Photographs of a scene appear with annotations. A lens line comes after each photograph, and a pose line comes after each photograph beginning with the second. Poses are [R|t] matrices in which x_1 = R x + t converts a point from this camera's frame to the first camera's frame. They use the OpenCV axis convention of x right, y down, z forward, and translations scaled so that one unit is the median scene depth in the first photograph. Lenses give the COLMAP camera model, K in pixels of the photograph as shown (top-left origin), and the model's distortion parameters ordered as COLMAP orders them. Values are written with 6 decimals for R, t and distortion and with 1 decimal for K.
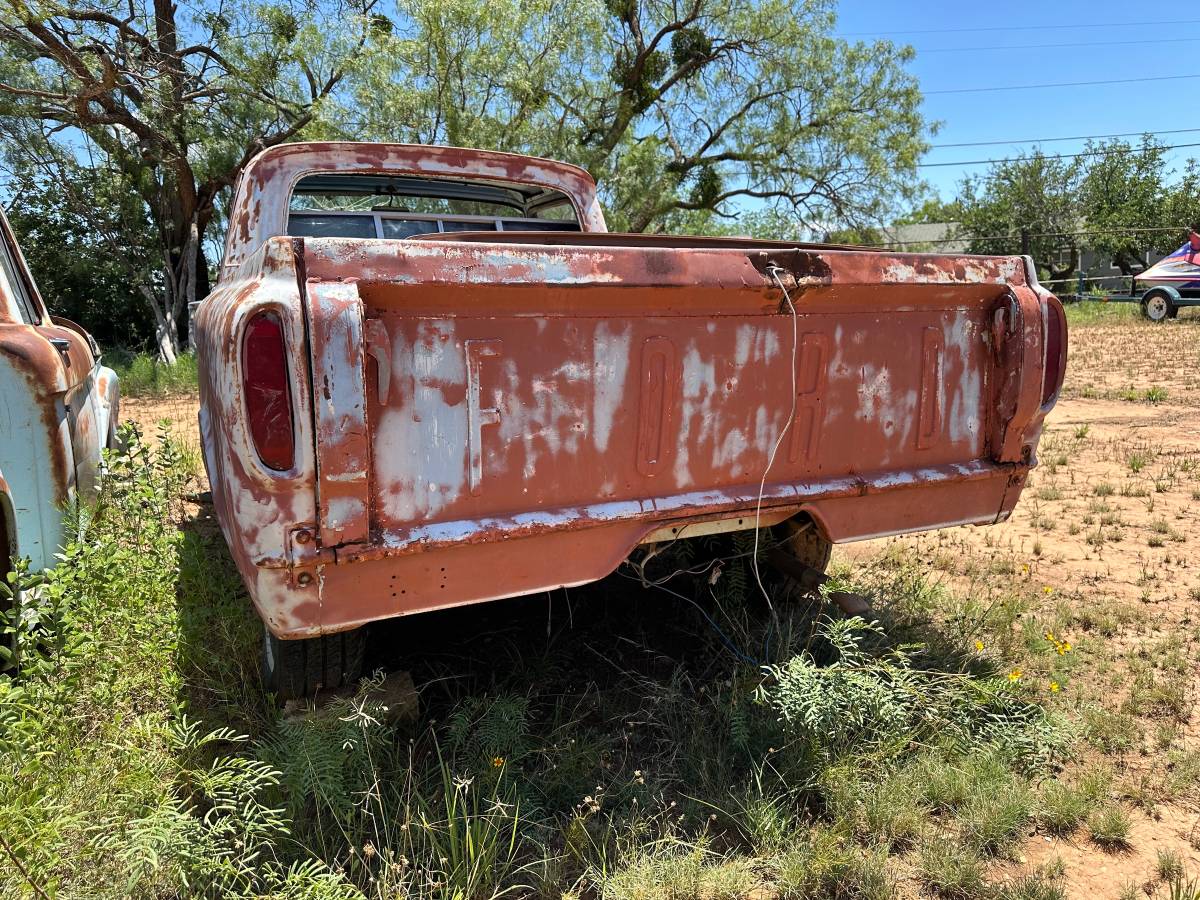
lens RADIAL K [[856.5, 0, 594.7], [0, 856.5, 450.8], [0, 0, 1]] dist [0.059113, -0.070500]
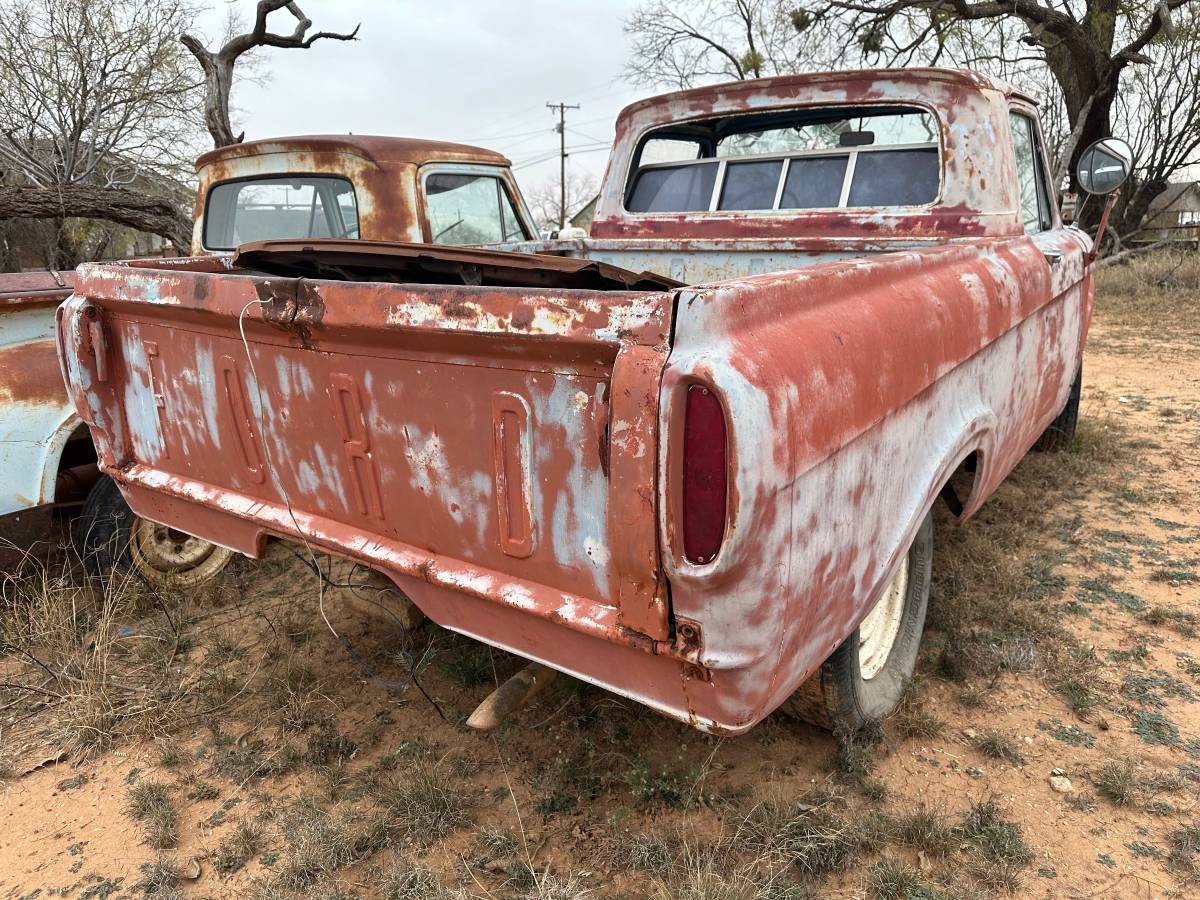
lens RADIAL K [[856.5, 0, 606.6], [0, 856.5, 444.7], [0, 0, 1]] dist [0.059113, -0.070500]
pose [[0.476174, 0.237102, -0.846783, 0.999881], [-0.126635, 0.971415, 0.200788, -0.245130], [0.870185, 0.011622, 0.492588, 0.720963]]
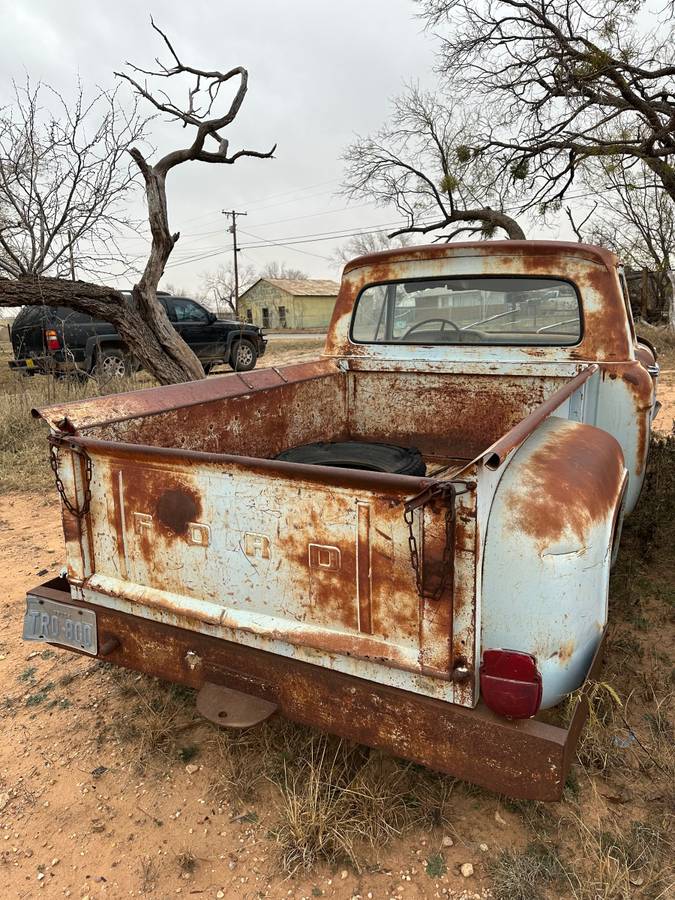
lens RADIAL K [[642.4, 0, 338.5], [0, 642.4, 442.2], [0, 0, 1]] dist [0.059113, -0.070500]
pose [[0.615593, 0.187117, -0.765528, -0.053327], [-0.116061, 0.982337, 0.146781, -0.139878], [0.779471, -0.001510, 0.626436, -0.252557]]
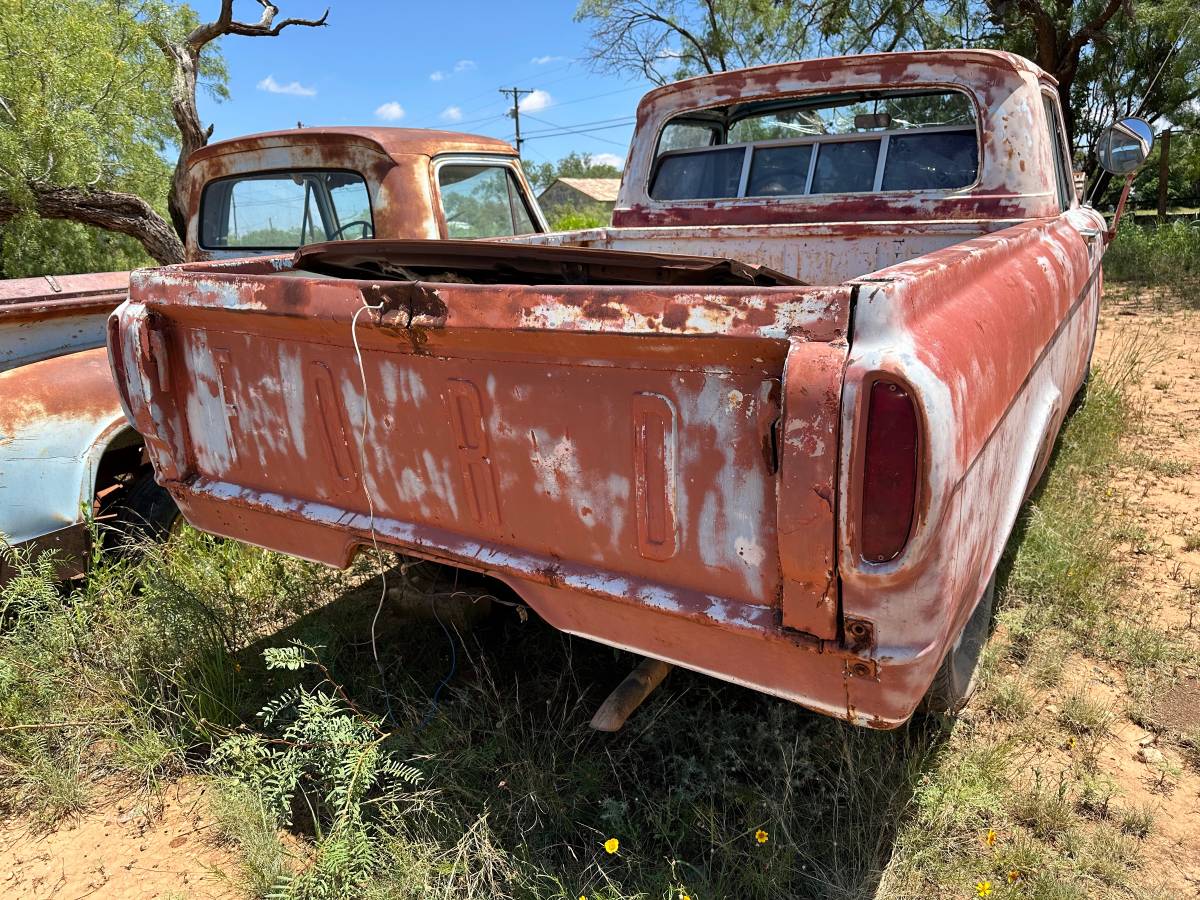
lens RADIAL K [[856.5, 0, 610.4], [0, 856.5, 453.2], [0, 0, 1]] dist [0.059113, -0.070500]
pose [[0.526102, 0.239203, -0.816087, 0.915884], [-0.102377, 0.970462, 0.218453, -0.236055], [0.844237, -0.031380, 0.535051, 0.604180]]
